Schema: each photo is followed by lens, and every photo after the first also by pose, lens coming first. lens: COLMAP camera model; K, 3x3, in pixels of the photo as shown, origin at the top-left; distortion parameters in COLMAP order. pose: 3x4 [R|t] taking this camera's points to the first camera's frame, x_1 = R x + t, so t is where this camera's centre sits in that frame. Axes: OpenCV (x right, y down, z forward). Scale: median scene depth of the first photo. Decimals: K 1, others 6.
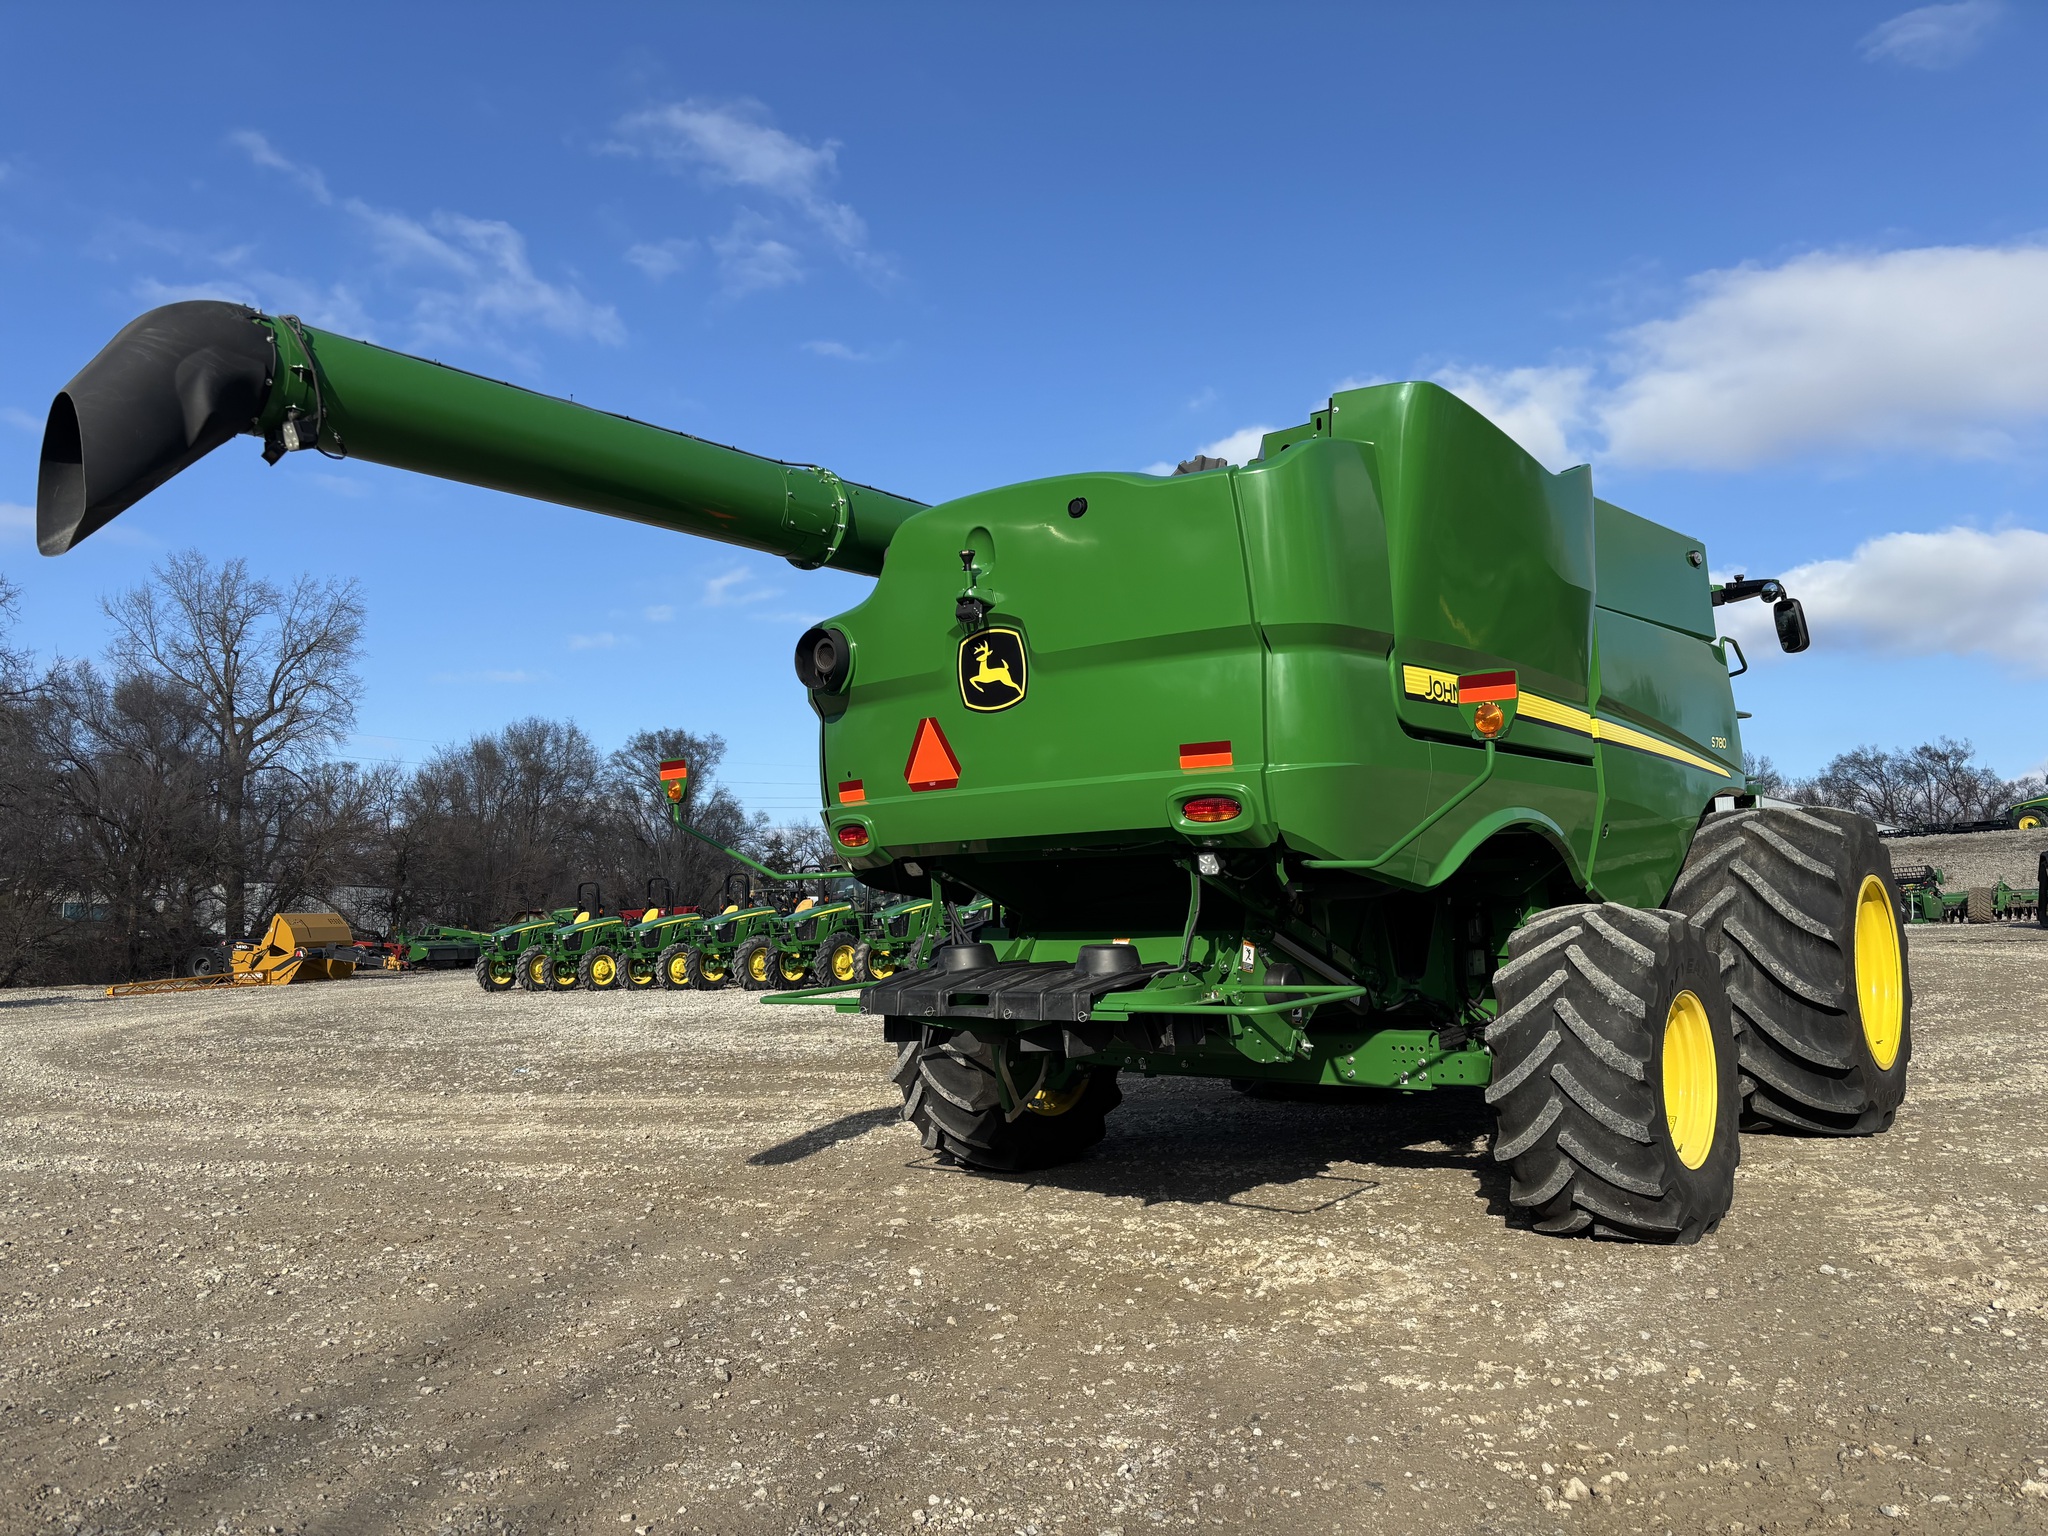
lens RADIAL K [[1614.2, 0, 1024.0], [0, 1614.2, 768.0], [0, 0, 1]] dist [0.021238, 0.000348]
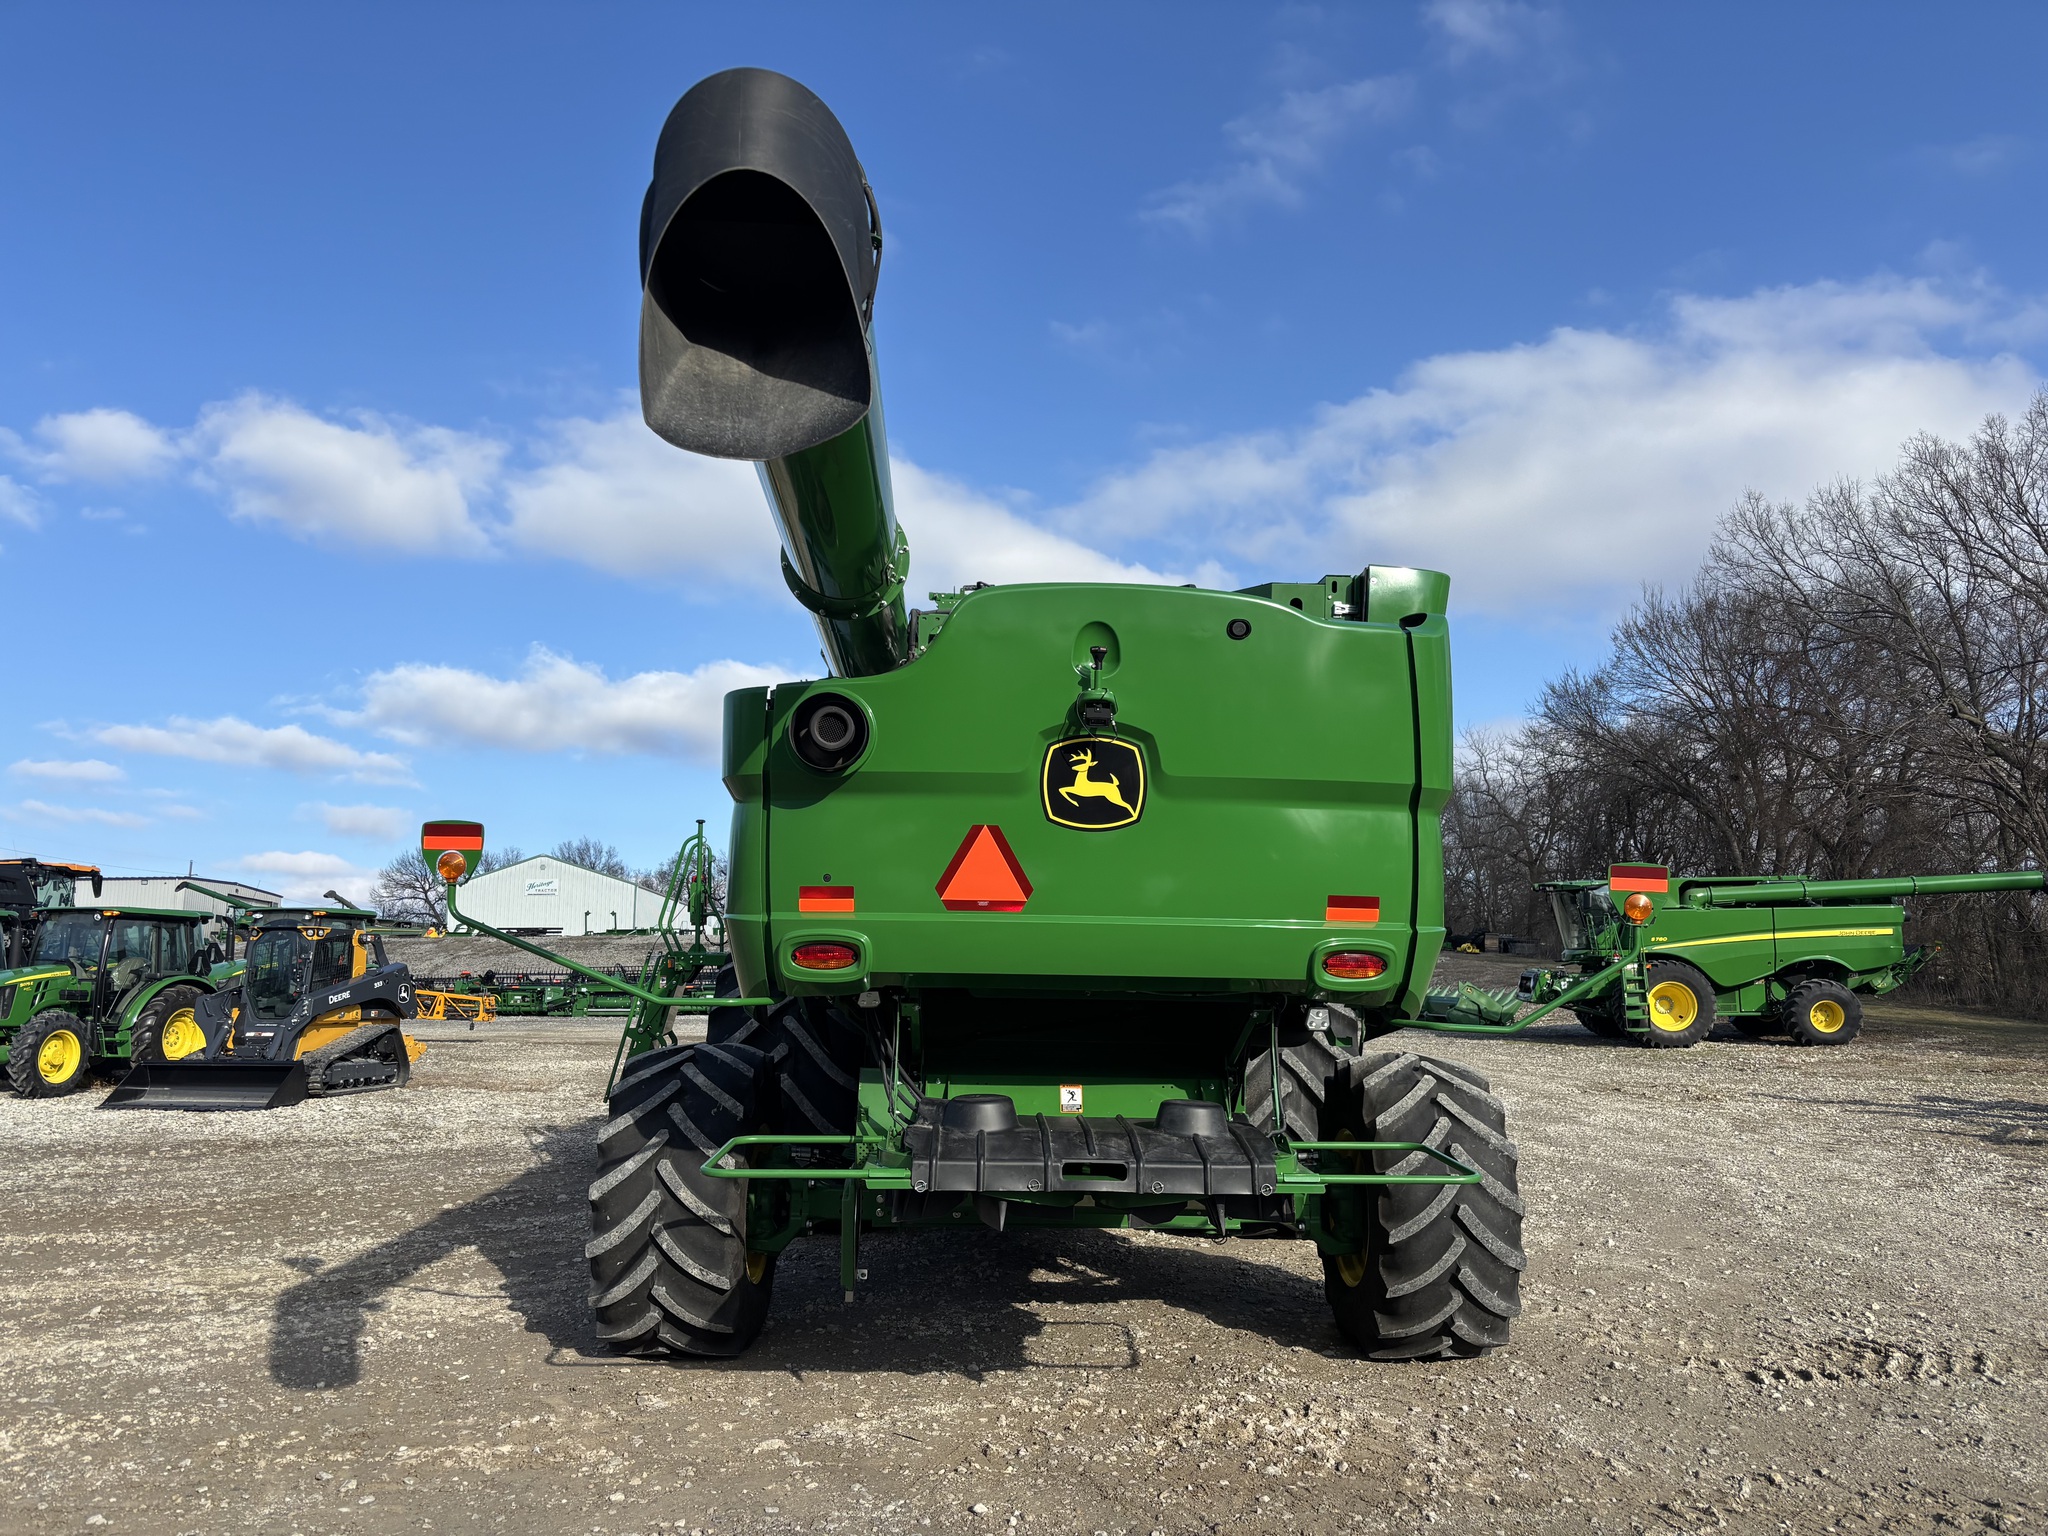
lens RADIAL K [[1614.2, 0, 1024.0], [0, 1614.2, 768.0], [0, 0, 1]] dist [0.021238, 0.000348]
pose [[0.711771, 0.127678, 0.690710, -0.618903], [-0.099416, 0.991754, -0.080879, 0.005516], [-0.695341, -0.011101, 0.718594, 0.374716]]
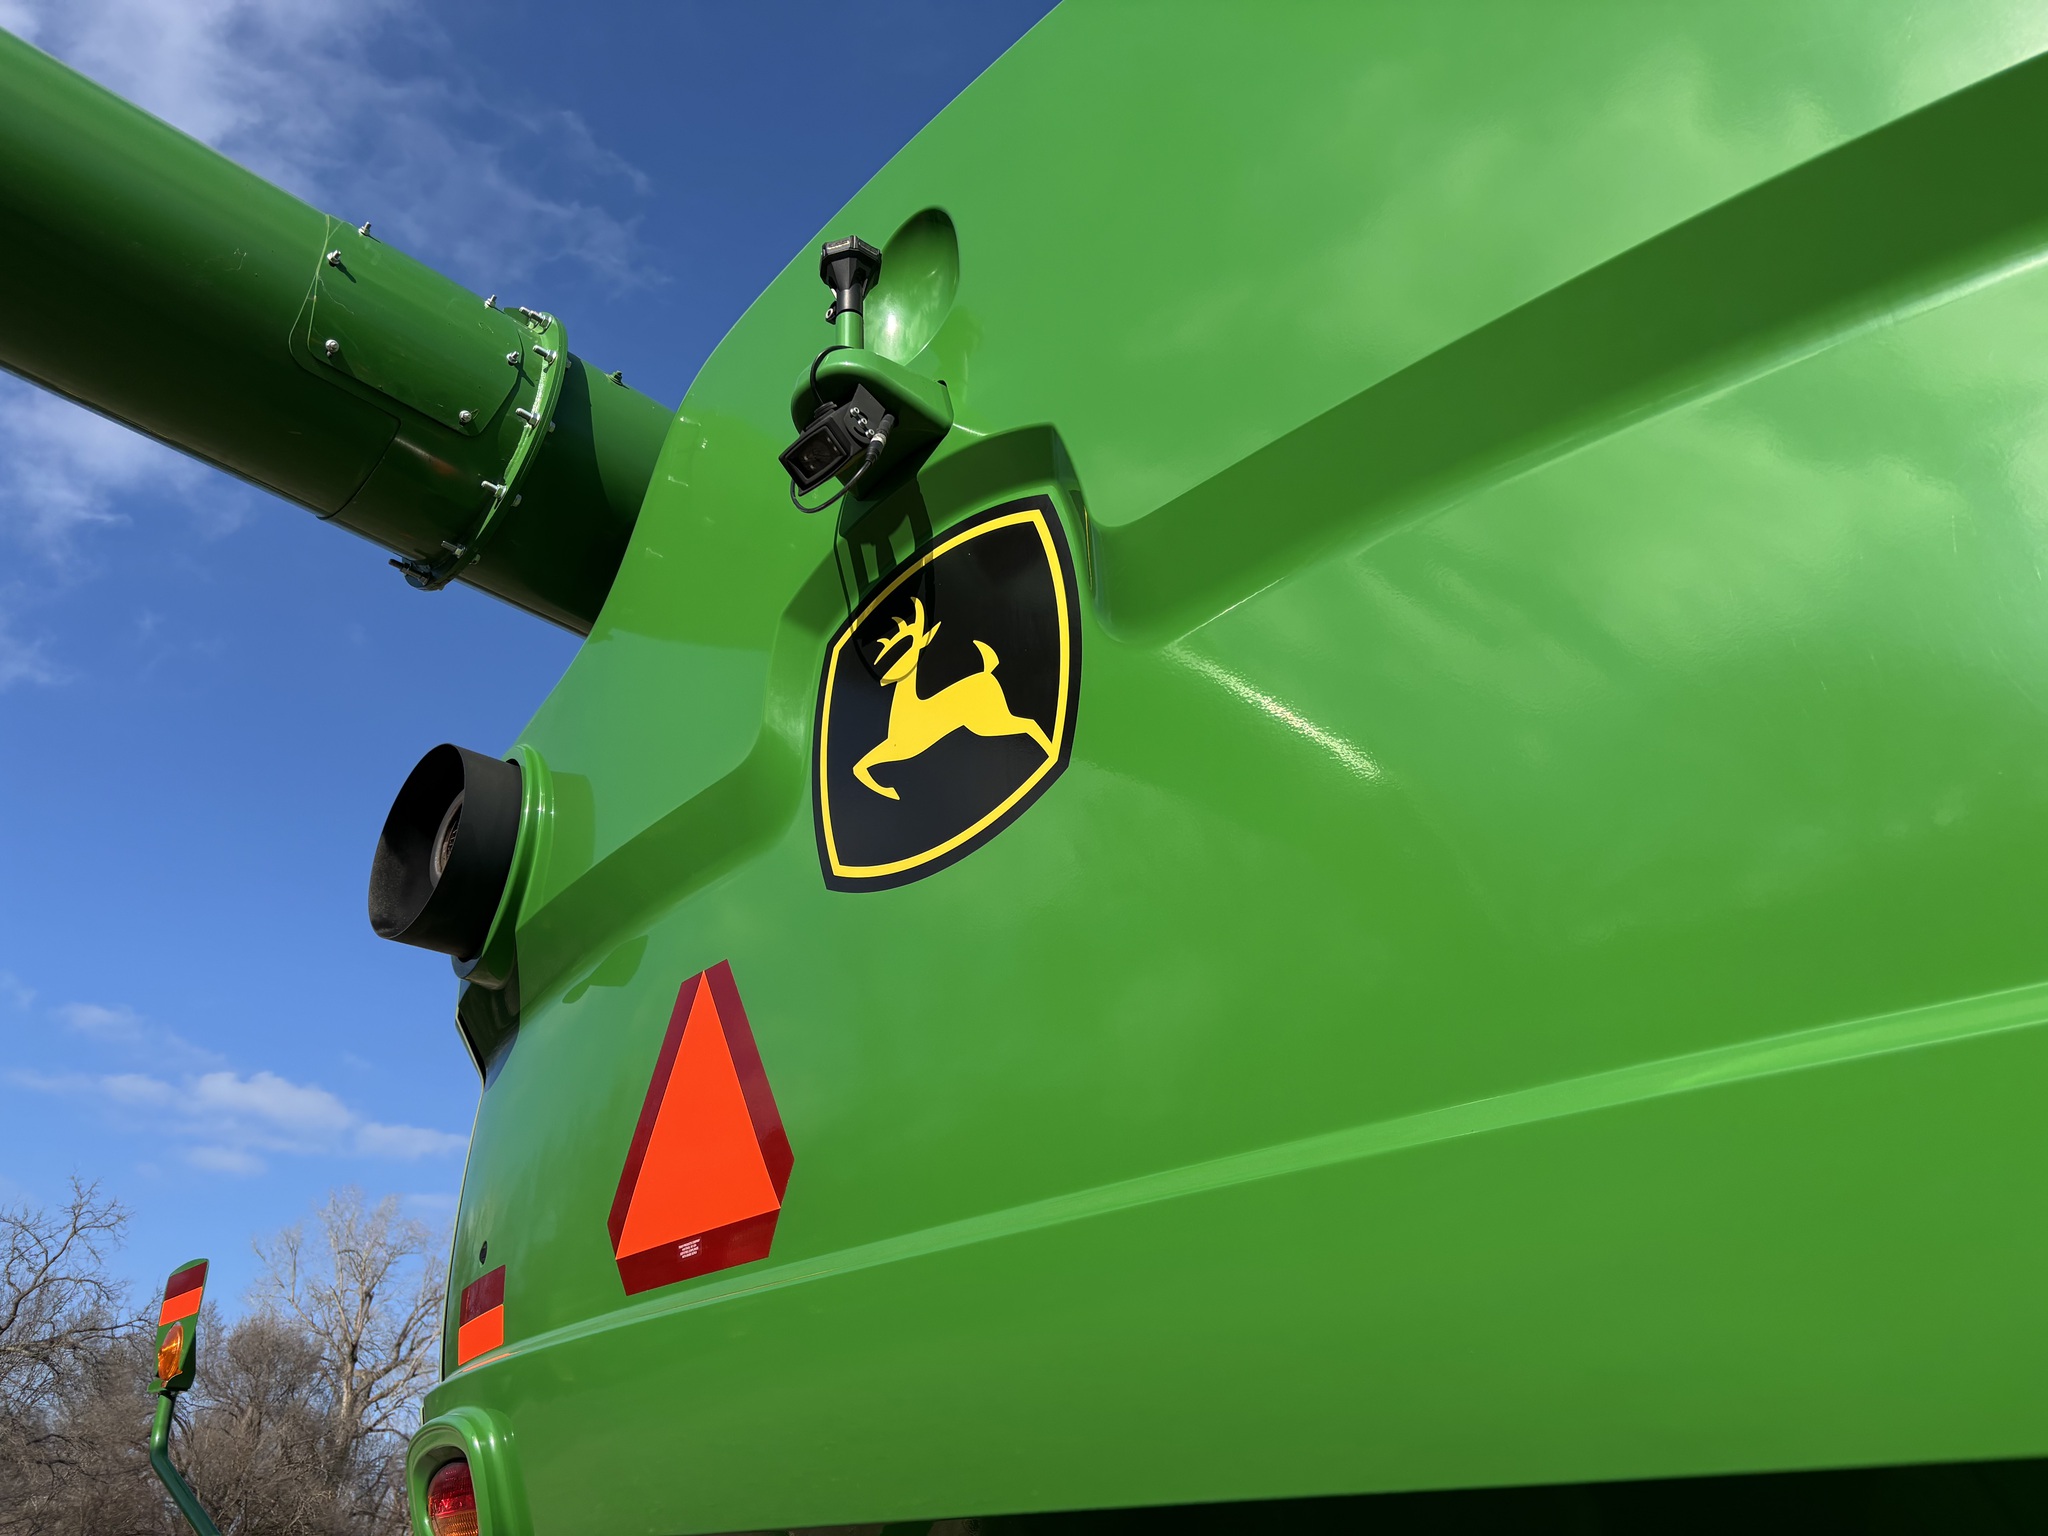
lens RADIAL K [[1601.1, 0, 1025.8], [0, 1601.1, 694.1], [0, 0, 1]] dist [0.002807, -0.002207]
pose [[0.993981, -0.022592, -0.107199, 0.016623], [-0.025665, 0.903254, -0.428337, 0.034360], [0.106505, 0.428510, 0.897238, 0.752920]]
